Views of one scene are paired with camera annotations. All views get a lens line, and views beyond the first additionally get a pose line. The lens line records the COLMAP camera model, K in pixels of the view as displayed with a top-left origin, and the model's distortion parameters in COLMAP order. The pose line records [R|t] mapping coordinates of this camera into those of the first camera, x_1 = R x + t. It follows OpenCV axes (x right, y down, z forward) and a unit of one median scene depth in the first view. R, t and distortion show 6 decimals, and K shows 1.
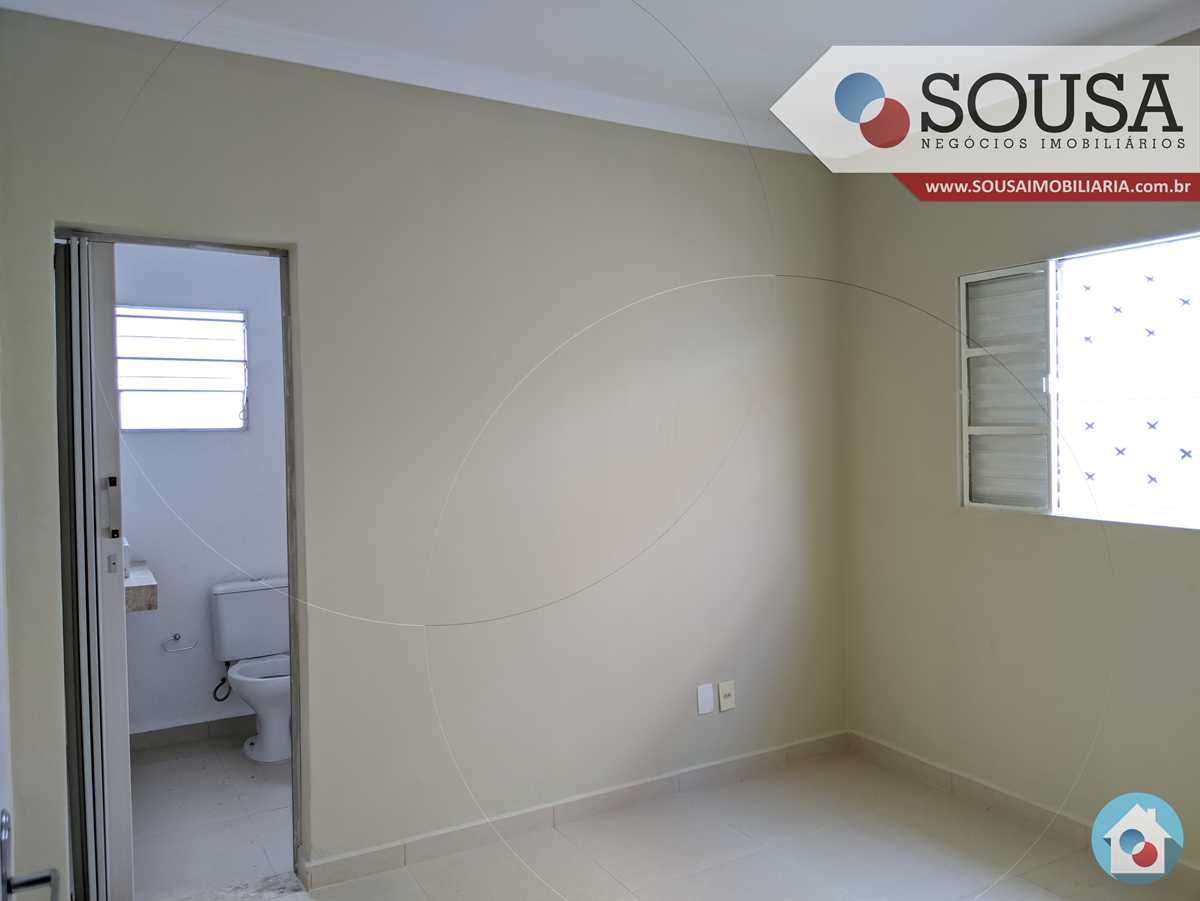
lens RADIAL K [[934.3, 0, 600.0], [0, 934.3, 450.5], [0, 0, 1]] dist [0.062813, -0.107687]
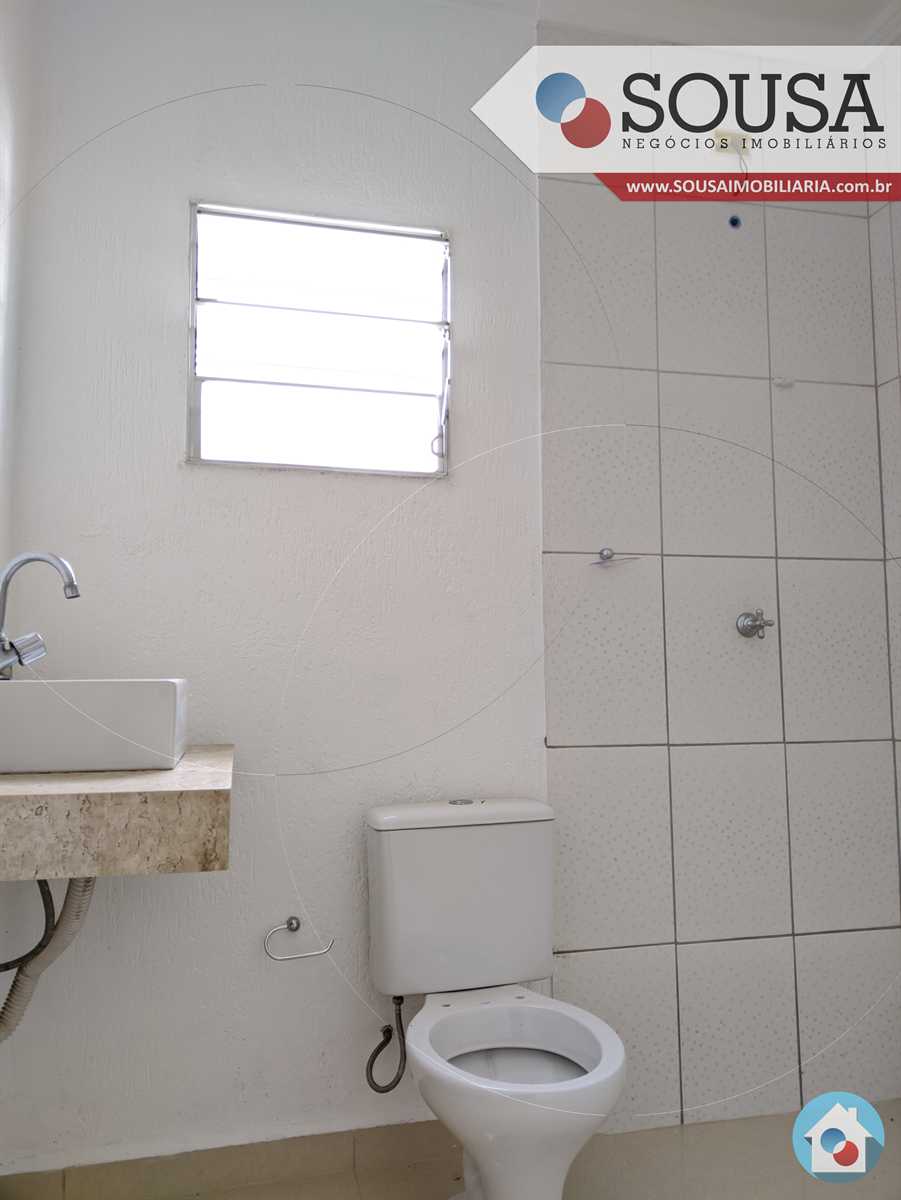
lens RADIAL K [[934.3, 0, 450.5], [0, 934.3, 600.0], [0, 0, 1]] dist [0.062813, -0.107687]
pose [[0.960590, -0.009455, -0.277809, -0.243205], [-0.018531, 0.995020, -0.097940, 0.084676], [0.277351, 0.099228, 0.955631, 0.558676]]
